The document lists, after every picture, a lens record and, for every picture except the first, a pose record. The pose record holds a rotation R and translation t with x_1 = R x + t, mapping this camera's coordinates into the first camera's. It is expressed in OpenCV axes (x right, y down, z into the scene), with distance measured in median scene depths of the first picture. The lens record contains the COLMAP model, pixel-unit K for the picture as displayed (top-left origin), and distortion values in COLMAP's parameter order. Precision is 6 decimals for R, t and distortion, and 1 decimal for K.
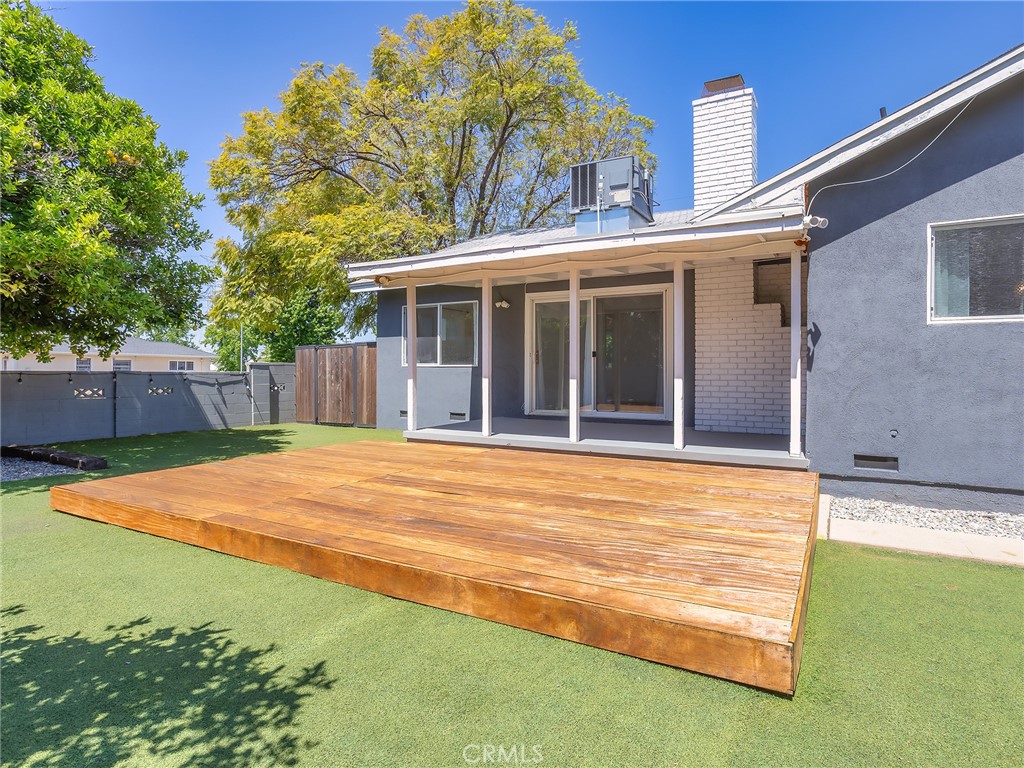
lens RADIAL K [[547.1, 0, 519.0], [0, 547.1, 385.8], [0, 0, 1]] dist [-0.036648, 0.001060]
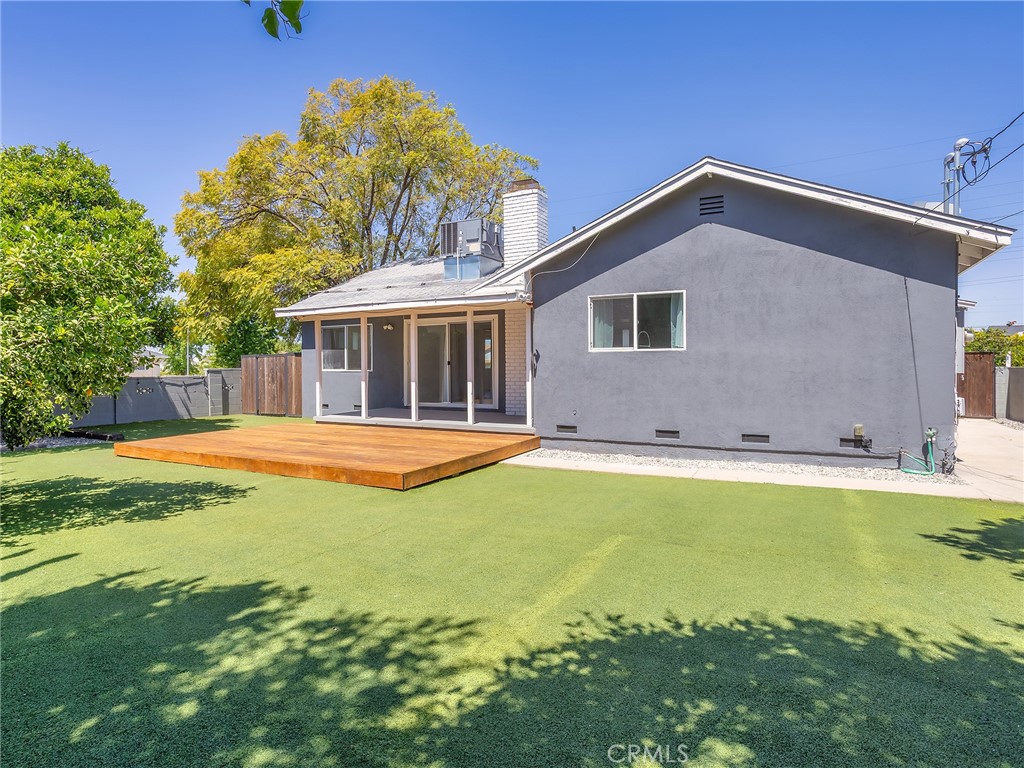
lens RADIAL K [[569.5, 0, 460.7], [0, 569.5, 381.6], [0, 0, 1]] dist [-0.047993, 0.000212]
pose [[0.999830, -0.007608, -0.016769, 0.182199], [0.007627, 0.999970, 0.001057, -0.009898], [0.016760, -0.001185, 0.999859, -0.460423]]
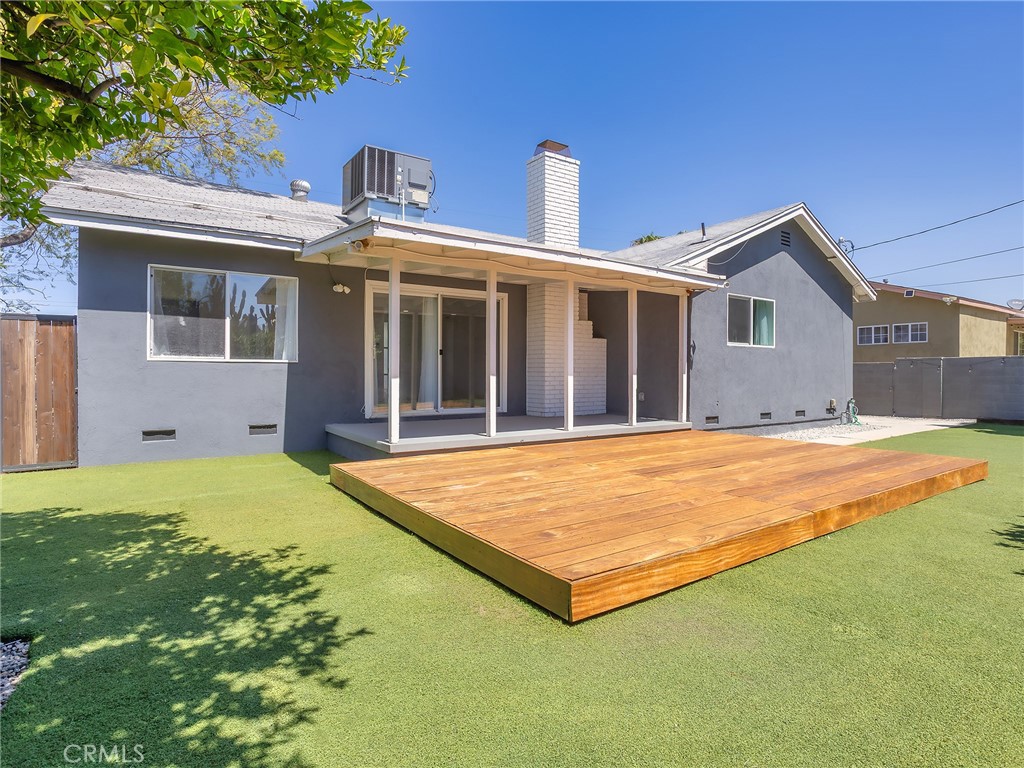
lens RADIAL K [[547.1, 0, 519.0], [0, 547.1, 385.8], [0, 0, 1]] dist [-0.036648, 0.001060]
pose [[0.454393, -0.022231, 0.890524, -0.663245], [0.021232, 0.999675, 0.014122, -0.006534], [-0.890548, 0.012491, 0.454717, 0.393886]]
